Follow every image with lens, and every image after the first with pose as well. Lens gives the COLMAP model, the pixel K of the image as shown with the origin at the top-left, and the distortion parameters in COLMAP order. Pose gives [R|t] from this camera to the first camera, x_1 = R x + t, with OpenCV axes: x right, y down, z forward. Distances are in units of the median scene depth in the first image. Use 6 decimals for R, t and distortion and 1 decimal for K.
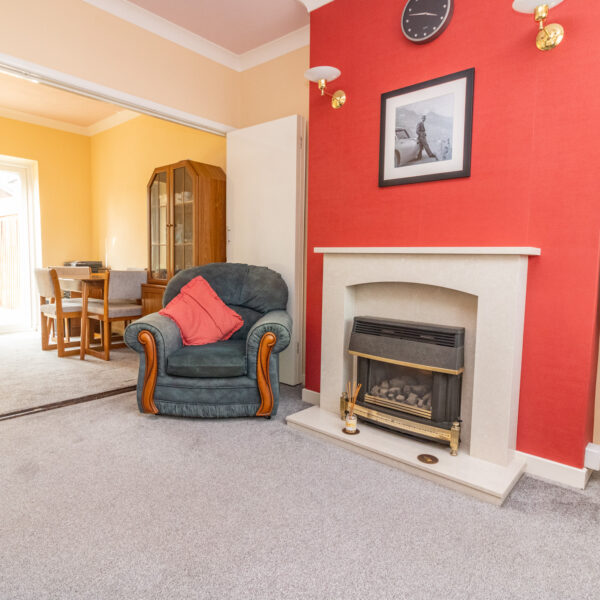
lens RADIAL K [[428.7, 0, 300.9], [0, 428.7, 294.8], [0, 0, 1]] dist [0.006945, -0.001402]
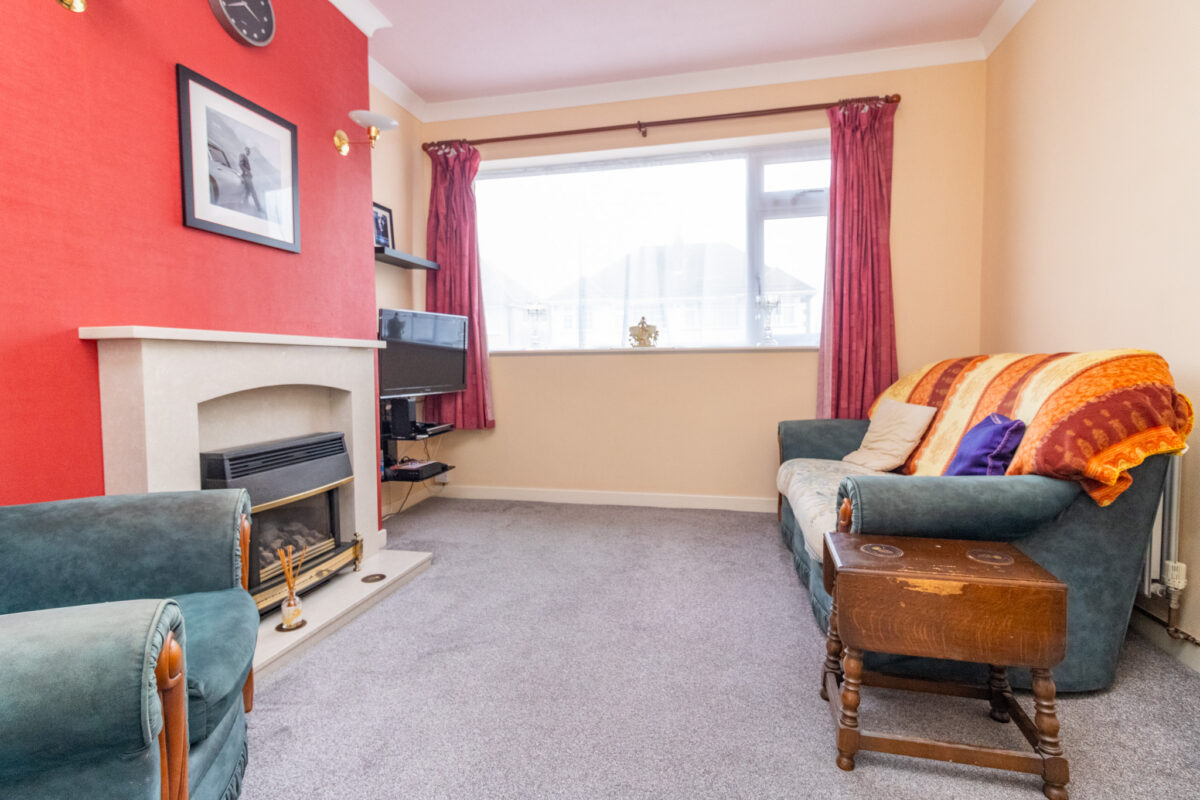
lens RADIAL K [[581.7, 0, 602.2], [0, 581.7, 393.4], [0, 0, 1]] dist [0.003181, 0.000438]
pose [[-0.473943, -0.062118, 0.878362, -0.900868], [0.070966, 0.991569, 0.108415, -0.086517], [-0.877691, 0.113717, -0.465539, 1.042768]]
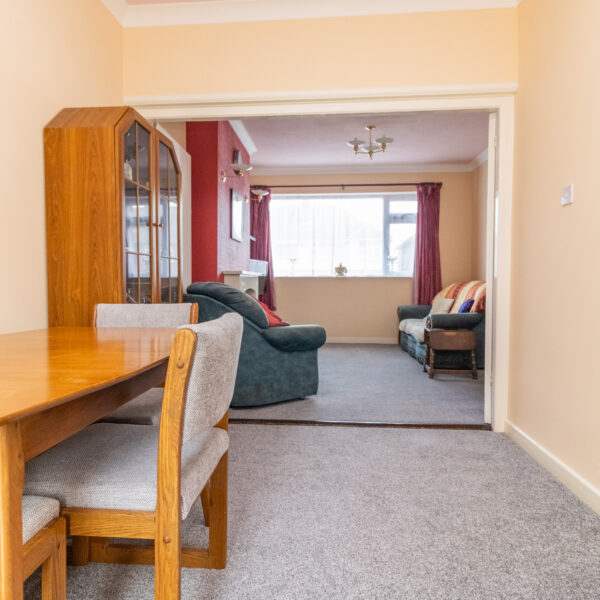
lens RADIAL K [[428.7, 0, 300.9], [0, 428.7, 294.8], [0, 0, 1]] dist [0.006945, -0.001402]
pose [[-0.599937, -0.043683, 0.798854, -1.698883], [0.053489, 0.994084, 0.094529, -0.198095], [-0.798257, 0.099442, -0.594052, 2.176446]]
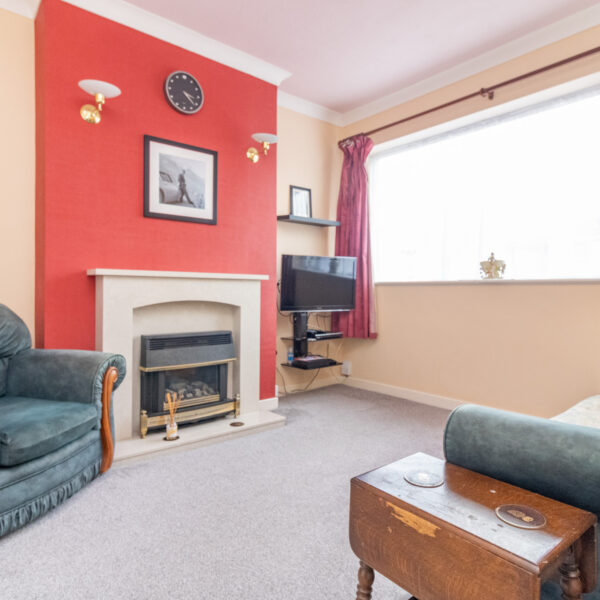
lens RADIAL K [[428.7, 0, 300.9], [0, 428.7, 294.8], [0, 0, 1]] dist [0.006945, -0.001402]
pose [[0.152284, -0.027149, 0.987964, -0.987079], [0.075456, 0.997024, 0.015767, -0.043410], [-0.985452, 0.072146, 0.153880, 0.519720]]
